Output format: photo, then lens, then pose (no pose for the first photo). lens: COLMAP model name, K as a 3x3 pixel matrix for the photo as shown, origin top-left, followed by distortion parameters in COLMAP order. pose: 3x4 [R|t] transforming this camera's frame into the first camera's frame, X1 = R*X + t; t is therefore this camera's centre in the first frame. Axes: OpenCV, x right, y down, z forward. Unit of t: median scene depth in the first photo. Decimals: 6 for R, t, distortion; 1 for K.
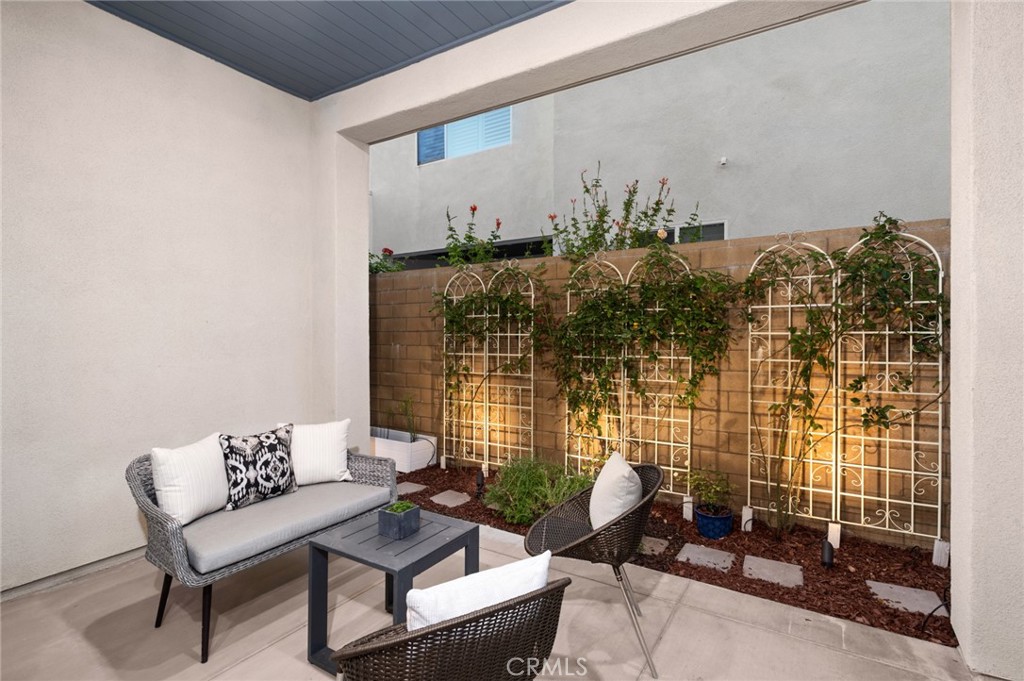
lens RADIAL K [[478.8, 0, 512.2], [0, 478.8, 342.4], [0, 0, 1]] dist [-0.009658, -0.000080]
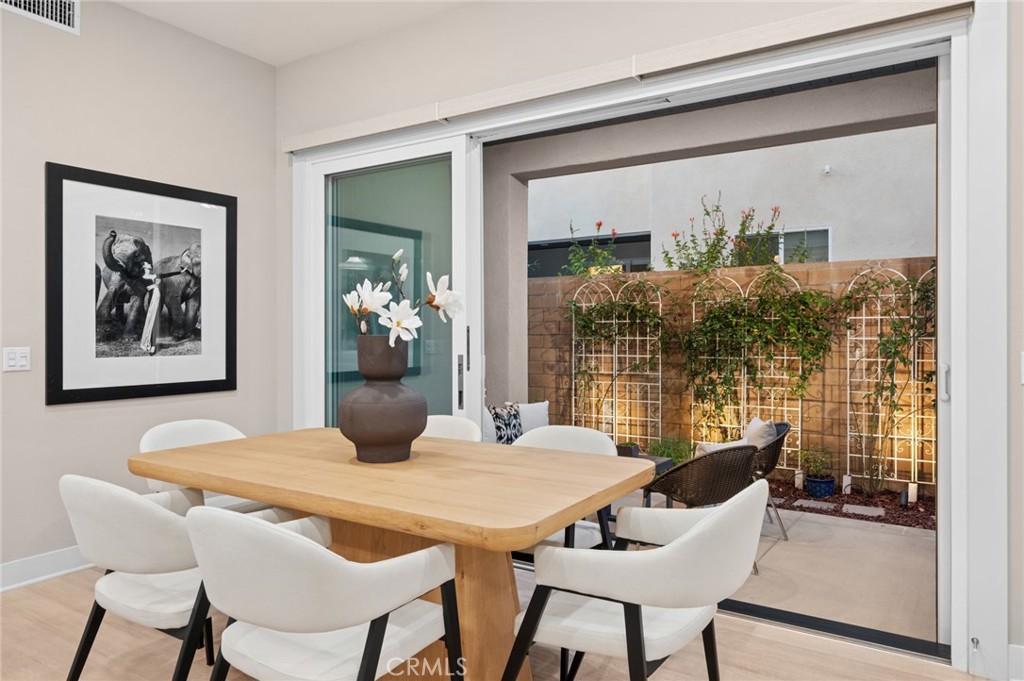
lens RADIAL K [[670.6, 0, 511.1], [0, 670.6, 335.5], [0, 0, 1]] dist [-0.010986, -0.005337]
pose [[0.999567, 0.002904, -0.029288, -0.320772], [-0.003389, 0.999857, -0.016539, 0.005324], [0.029236, 0.016631, 0.999434, -0.743475]]
